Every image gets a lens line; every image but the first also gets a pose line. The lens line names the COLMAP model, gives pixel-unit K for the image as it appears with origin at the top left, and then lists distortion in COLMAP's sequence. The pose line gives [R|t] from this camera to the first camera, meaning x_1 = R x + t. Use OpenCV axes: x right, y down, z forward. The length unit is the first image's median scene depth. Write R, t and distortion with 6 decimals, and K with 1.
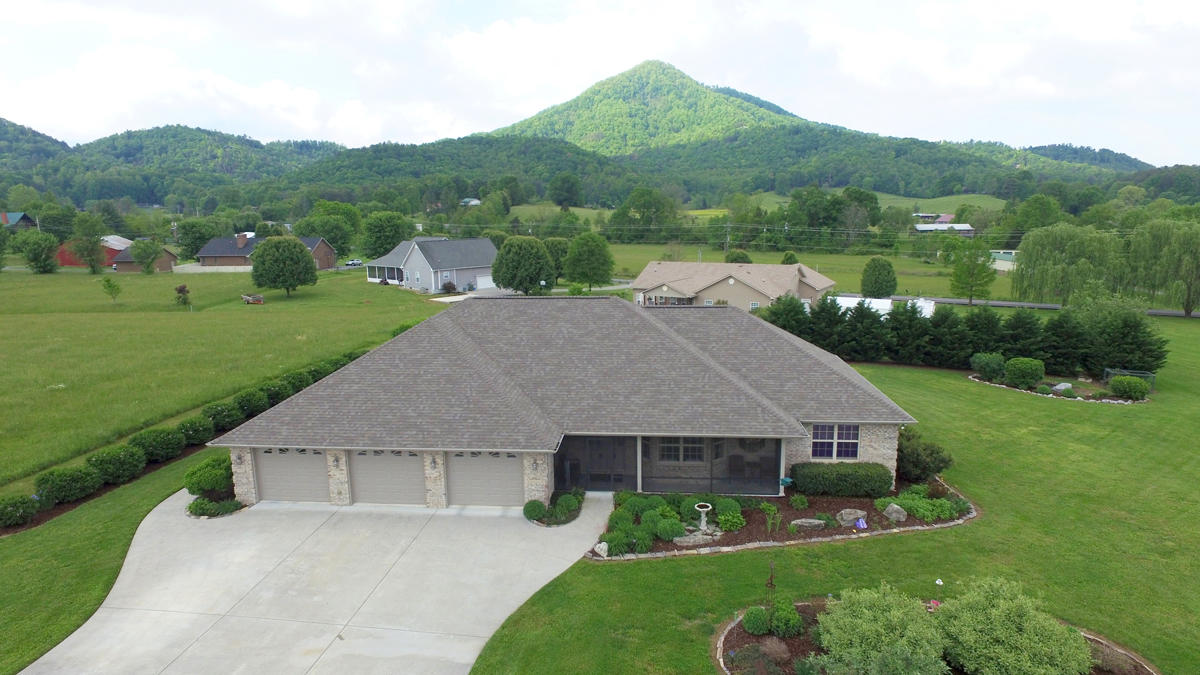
lens RADIAL K [[697.4, 0, 600.0], [0, 697.4, 337.5], [0, 0, 1]] dist [-0.012400, 0.013644]
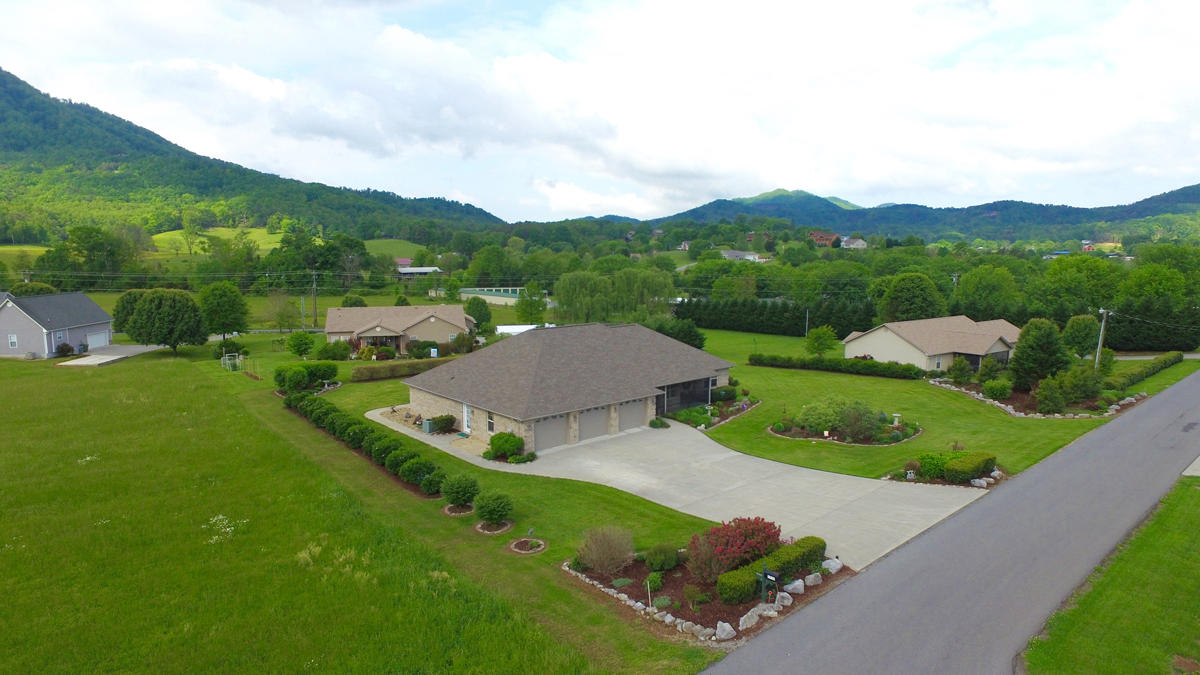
lens RADIAL K [[697.4, 0, 600.0], [0, 697.4, 337.5], [0, 0, 1]] dist [-0.012400, 0.013644]
pose [[0.689532, -0.078349, 0.720005, -1.358057], [0.119016, 0.992875, -0.005936, -0.009919], [-0.714410, 0.089785, 0.693944, -0.269128]]
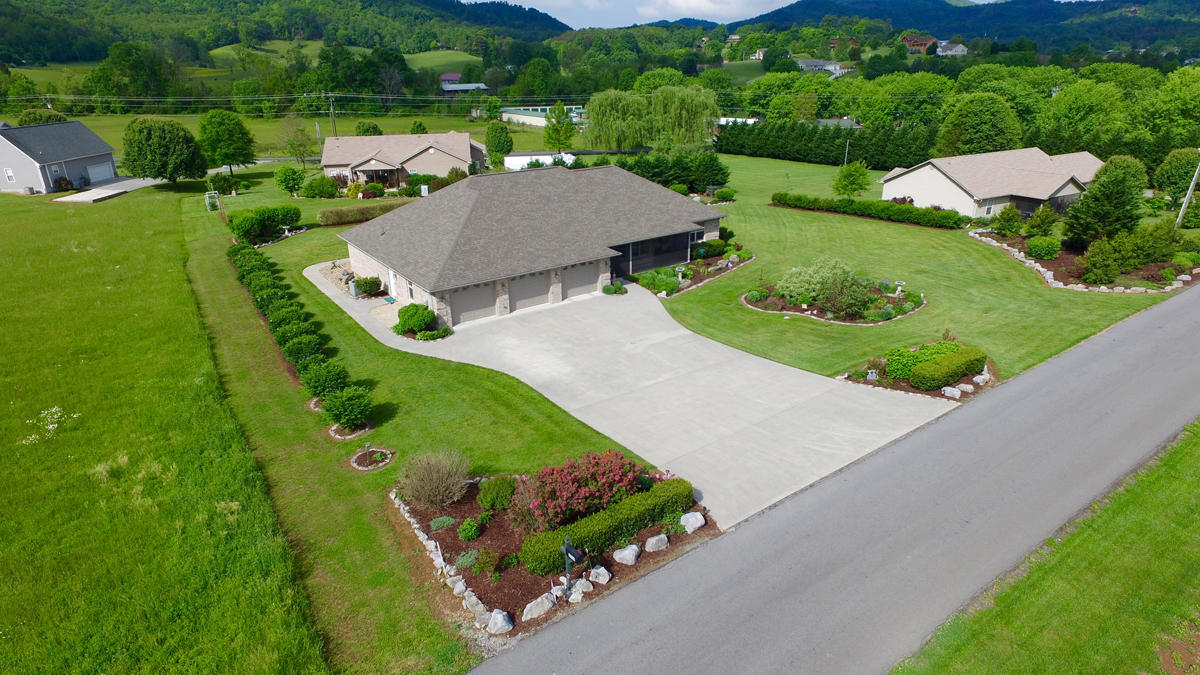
lens RADIAL K [[697.4, 0, 600.0], [0, 697.4, 337.5], [0, 0, 1]] dist [-0.012400, 0.013644]
pose [[0.758747, -0.238629, 0.606102, -1.000789], [0.117282, 0.965321, 0.233239, -0.043882], [-0.640741, -0.105884, 0.760421, -0.292716]]
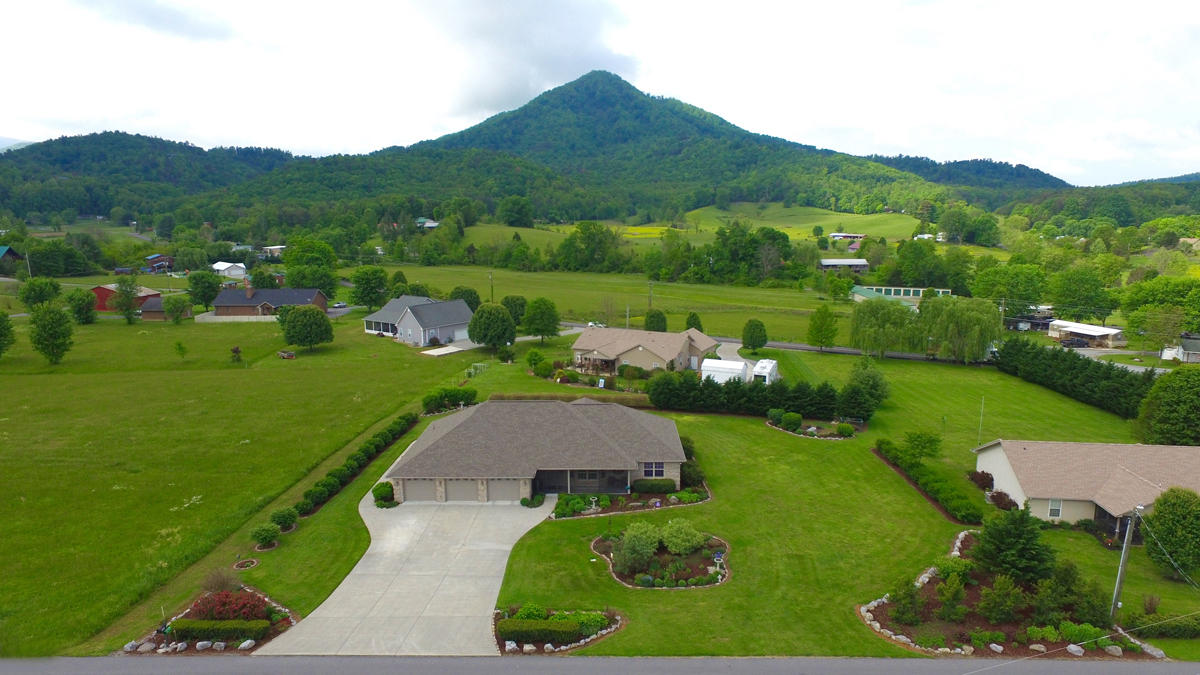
lens RADIAL K [[697.4, 0, 600.0], [0, 697.4, 337.5], [0, 0, 1]] dist [-0.012400, 0.013644]
pose [[0.997348, -0.006626, 0.072473, -0.004308], [0.006976, 0.999965, -0.004573, -0.254065], [-0.072440, 0.005067, 0.997360, -1.176147]]
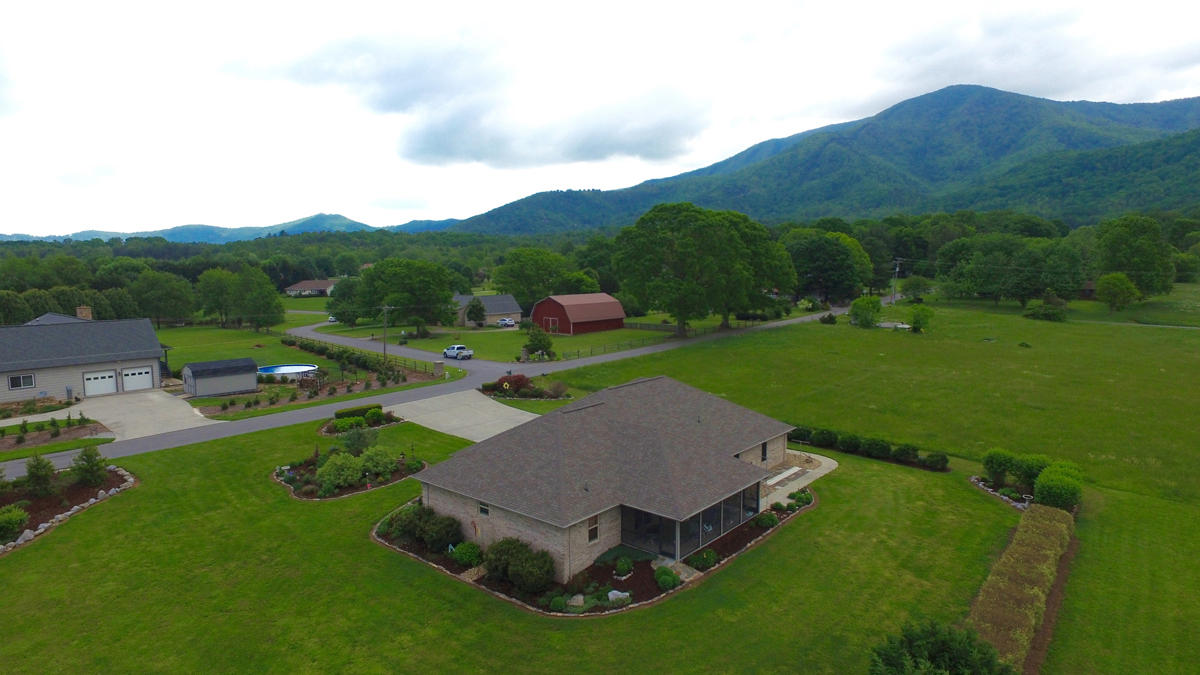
lens RADIAL K [[697.4, 0, 600.0], [0, 697.4, 337.5], [0, 0, 1]] dist [-0.012400, 0.013644]
pose [[-0.577495, 0.102187, -0.809973, 1.280571], [-0.127920, 0.968554, 0.213399, -0.513540], [0.806310, 0.226849, -0.546264, 1.883402]]
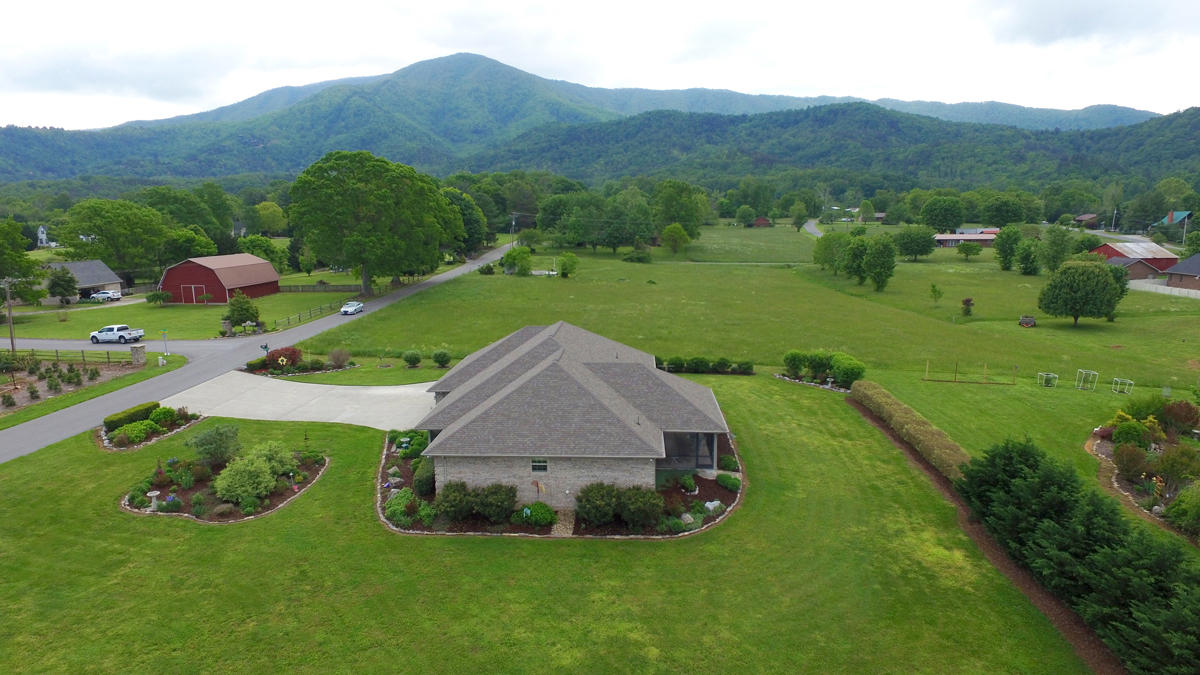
lens RADIAL K [[697.4, 0, 600.0], [0, 697.4, 337.5], [0, 0, 1]] dist [-0.012400, 0.013644]
pose [[0.031383, 0.183200, -0.982575, 1.568039], [-0.160375, 0.971245, 0.175965, -0.360752], [0.986557, 0.152058, 0.059862, 1.079773]]
